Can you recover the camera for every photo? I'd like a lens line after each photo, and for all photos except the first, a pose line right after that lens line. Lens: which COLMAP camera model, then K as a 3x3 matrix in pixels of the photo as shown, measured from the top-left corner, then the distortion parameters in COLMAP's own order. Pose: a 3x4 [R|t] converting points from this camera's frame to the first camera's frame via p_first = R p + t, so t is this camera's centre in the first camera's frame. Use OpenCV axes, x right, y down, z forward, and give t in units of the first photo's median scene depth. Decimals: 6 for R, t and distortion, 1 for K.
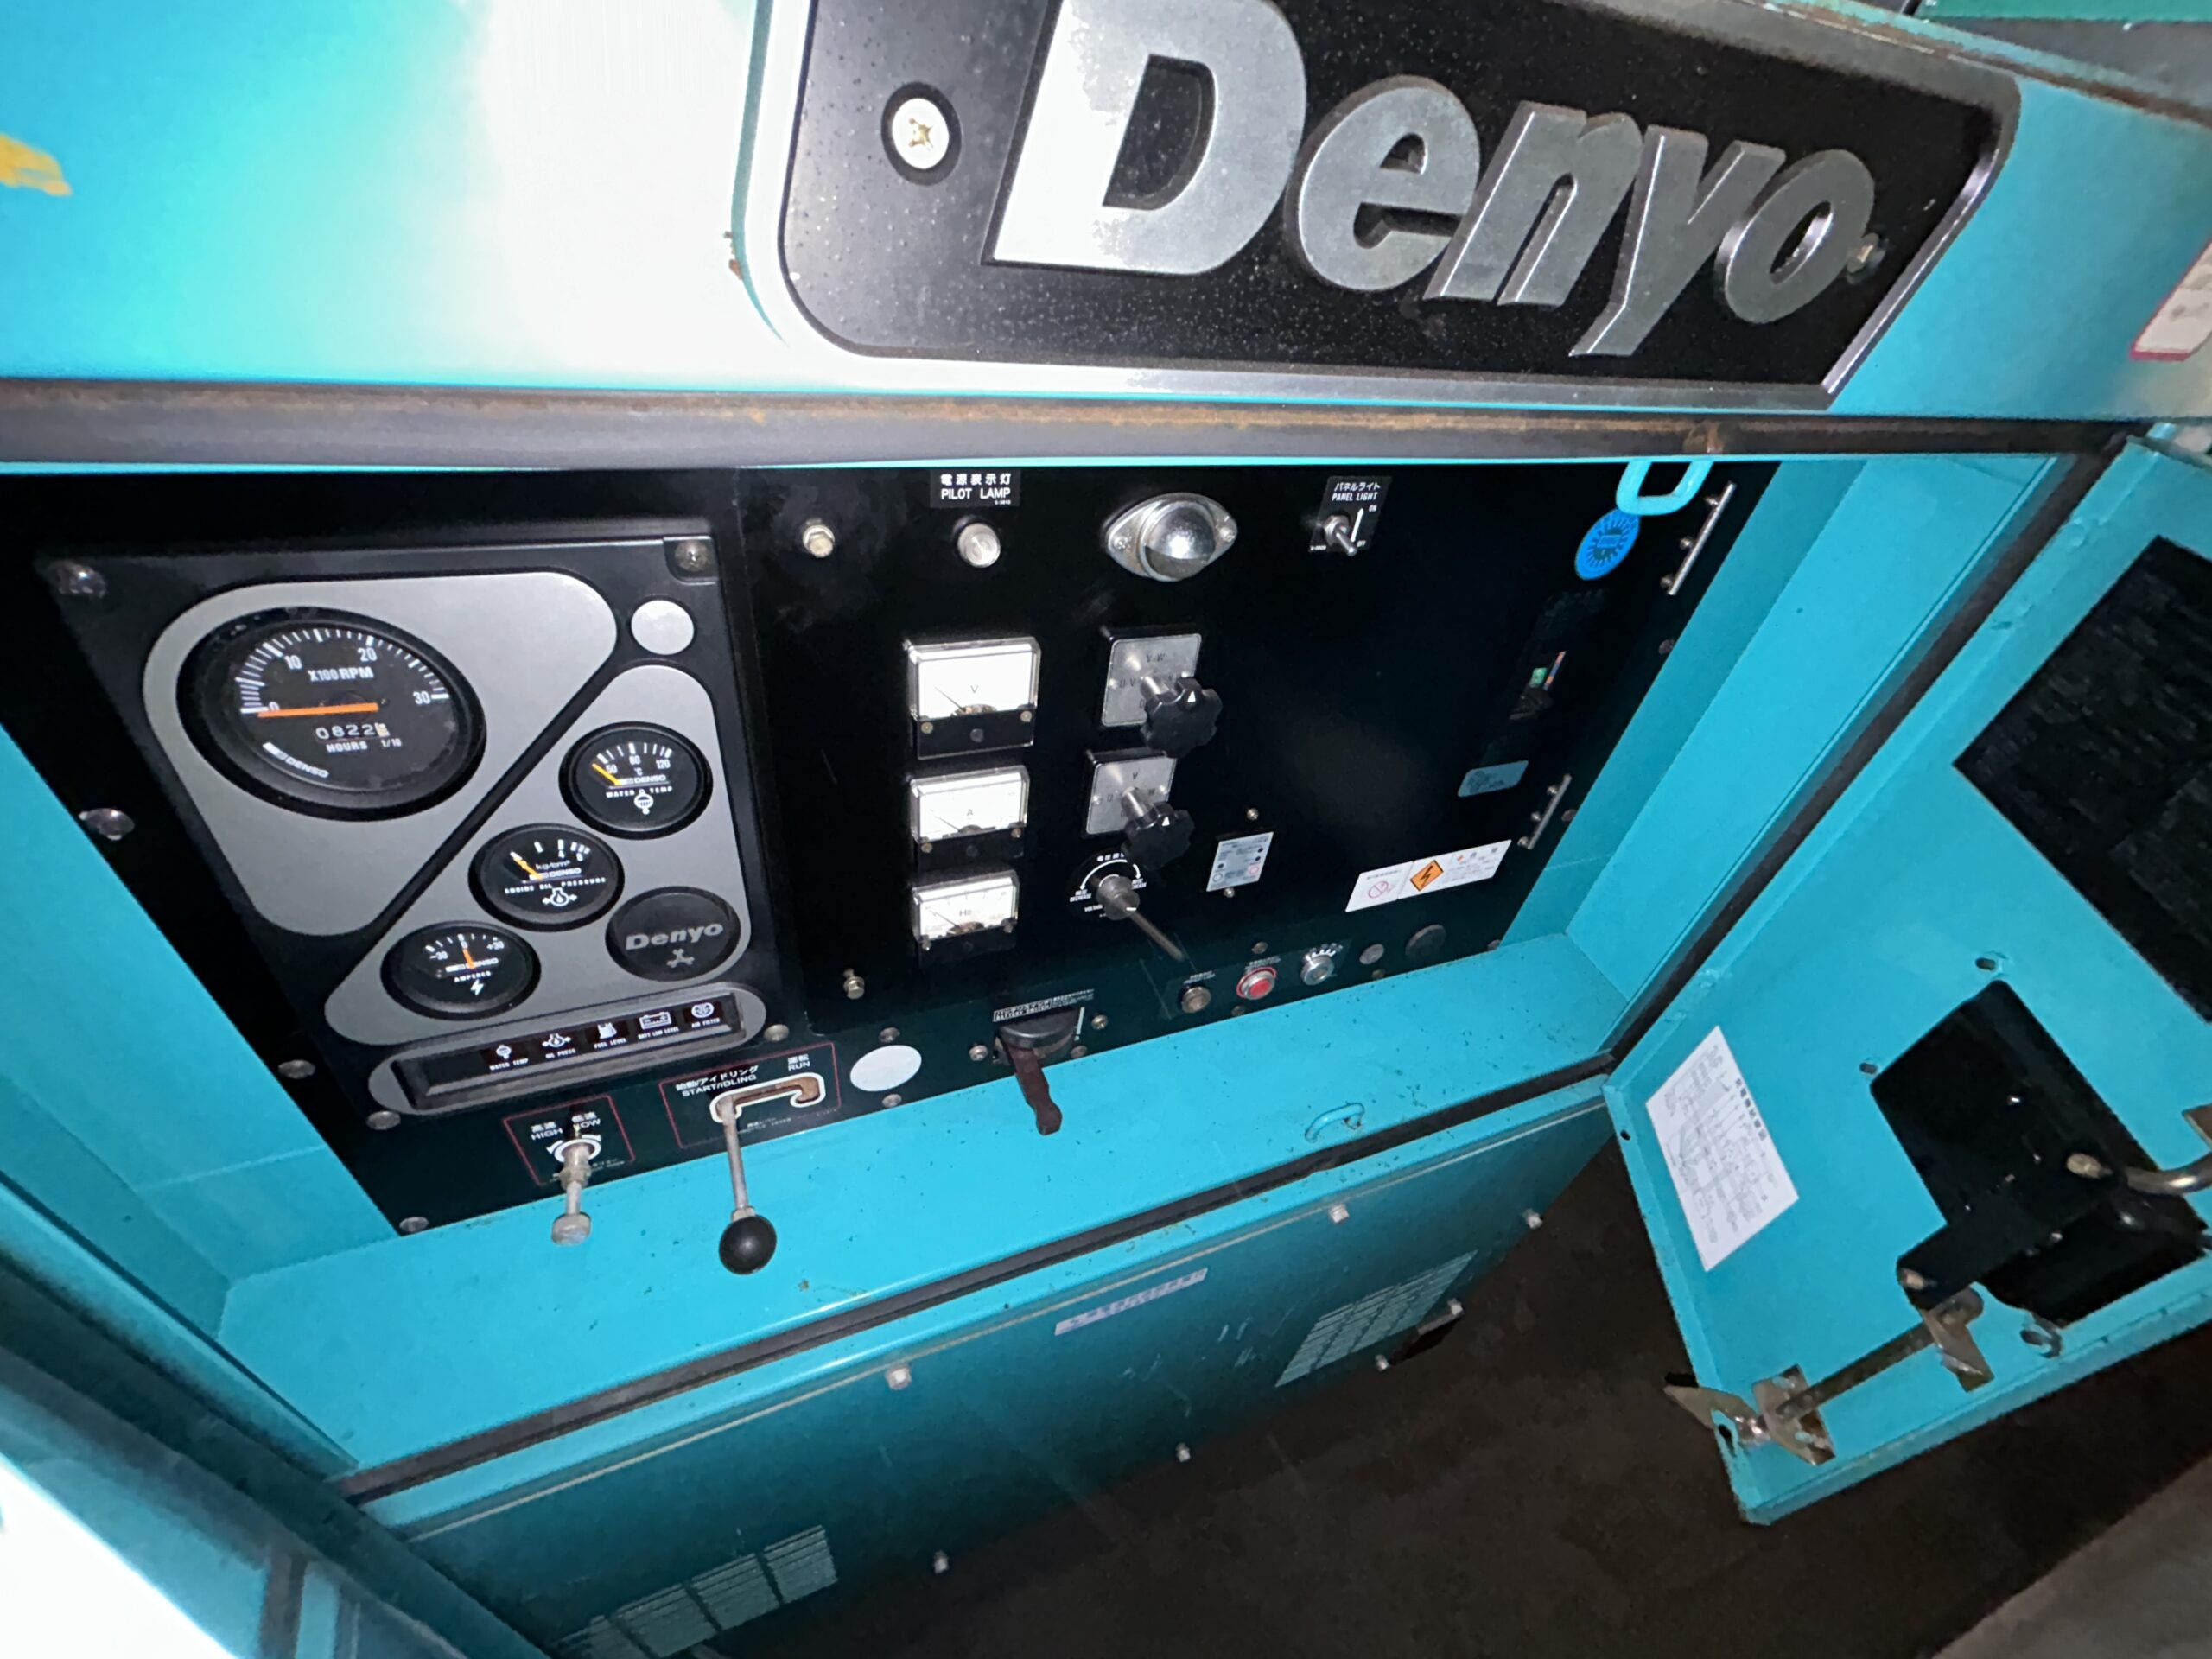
lens RADIAL K [[896.6, 0, 1105.8], [0, 896.6, 826.9], [0, 0, 1]] dist [-0.002279, -0.000090]
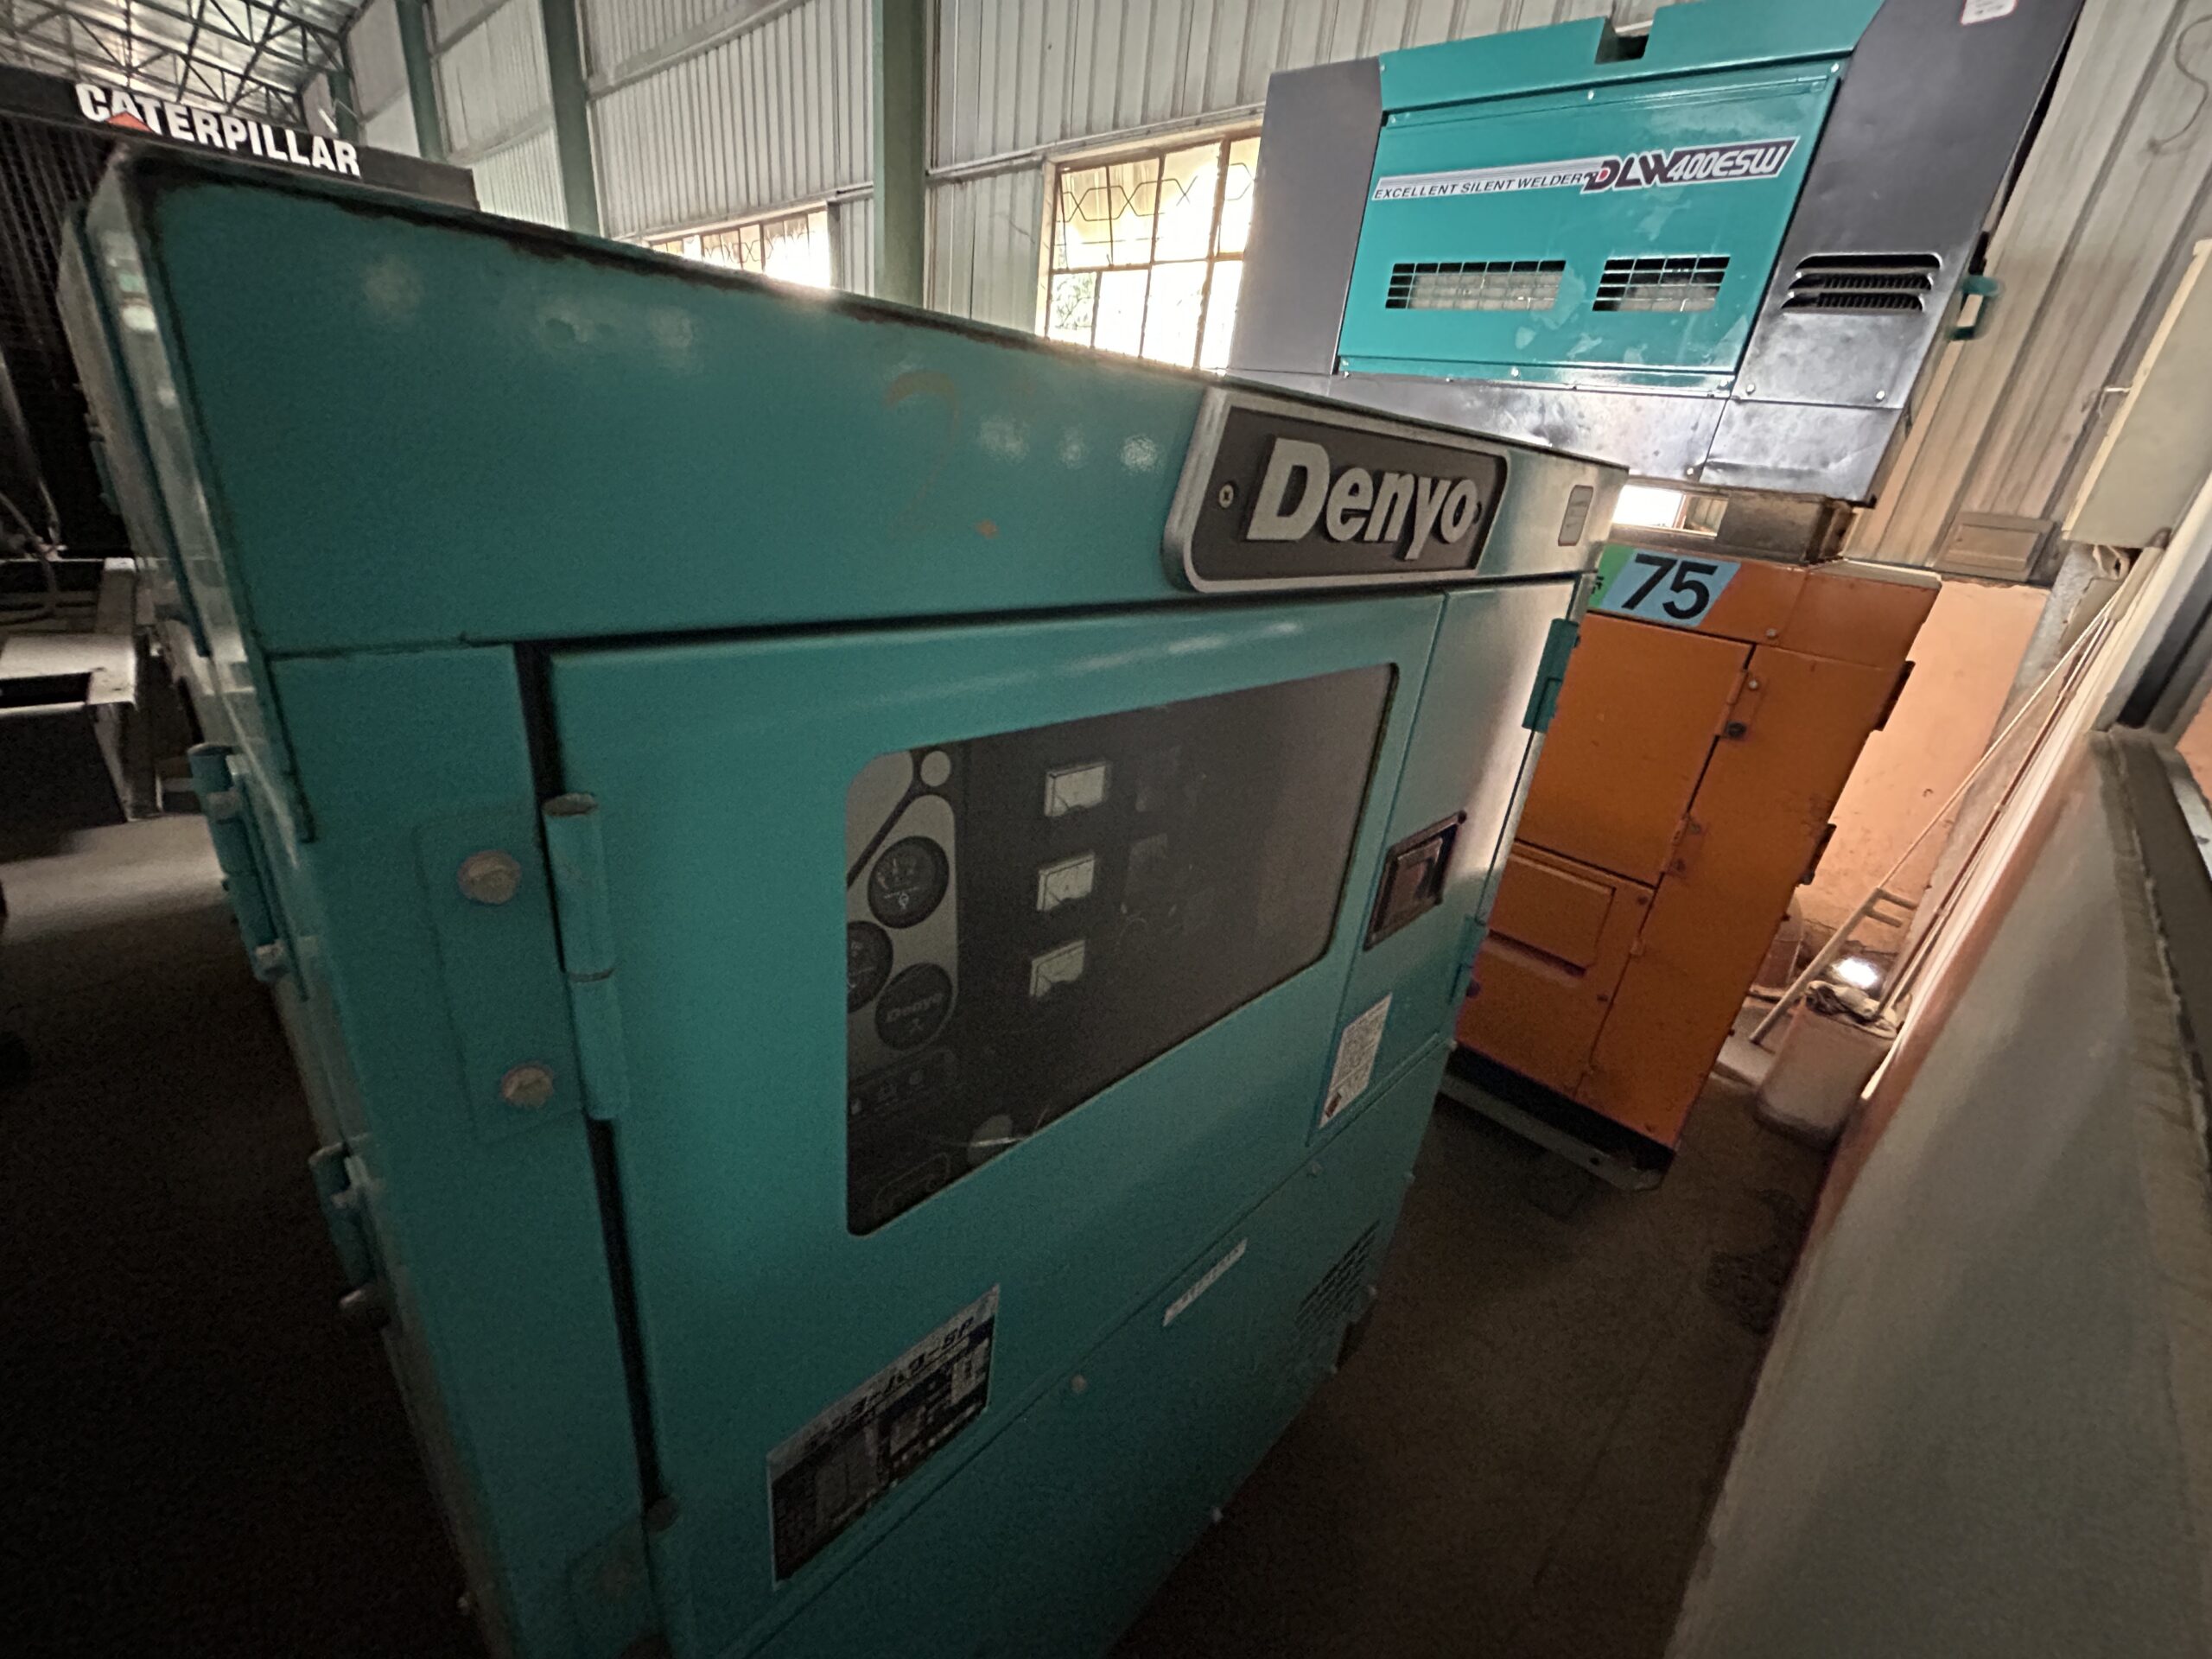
lens RADIAL K [[896.6, 0, 1104.3], [0, 896.6, 831.9], [0, 0, 1]] dist [-0.002279, -0.000090]
pose [[0.916056, -0.189502, 0.353455, -0.796374], [0.268042, 0.944864, -0.188108, 0.250418], [-0.298320, 0.267058, 0.916343, -0.481791]]
